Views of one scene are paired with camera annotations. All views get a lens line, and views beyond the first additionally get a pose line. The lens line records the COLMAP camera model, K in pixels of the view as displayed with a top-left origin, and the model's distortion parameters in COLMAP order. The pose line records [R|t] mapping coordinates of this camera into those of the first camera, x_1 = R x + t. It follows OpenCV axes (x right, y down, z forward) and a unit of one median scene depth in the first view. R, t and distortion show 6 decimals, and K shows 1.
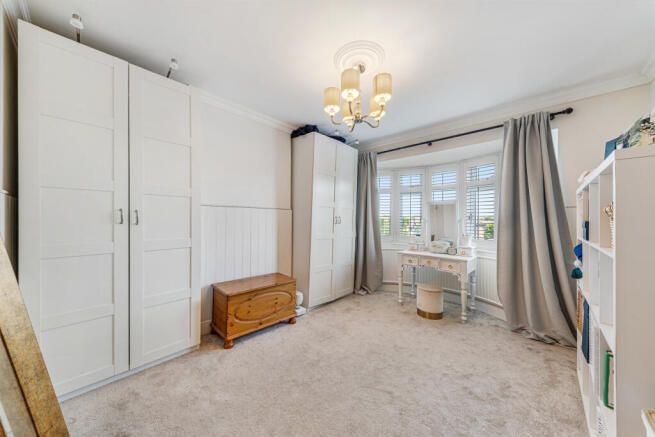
lens RADIAL K [[231.3, 0, 326.4], [0, 231.3, 217.8], [0, 0, 1]] dist [0.006293, -0.002305]
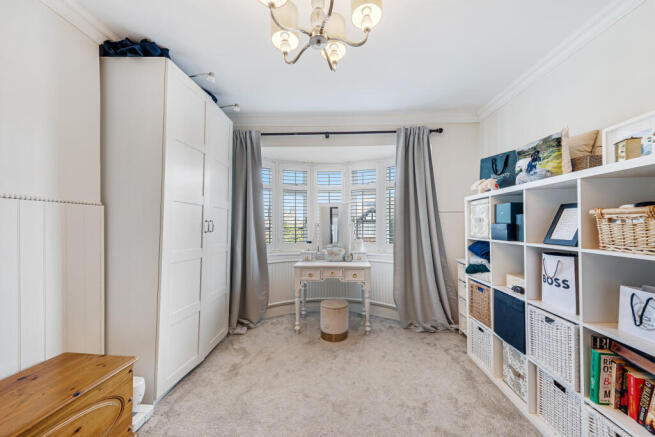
lens RADIAL K [[231.3, 0, 326.0], [0, 231.3, 222.5], [0, 0, 1]] dist [0.006293, -0.002305]
pose [[0.751240, -0.004544, 0.660014, -0.136484], [0.004136, 0.999989, 0.002176, 0.001852], [-0.660017, 0.001095, 0.751250, 0.382596]]
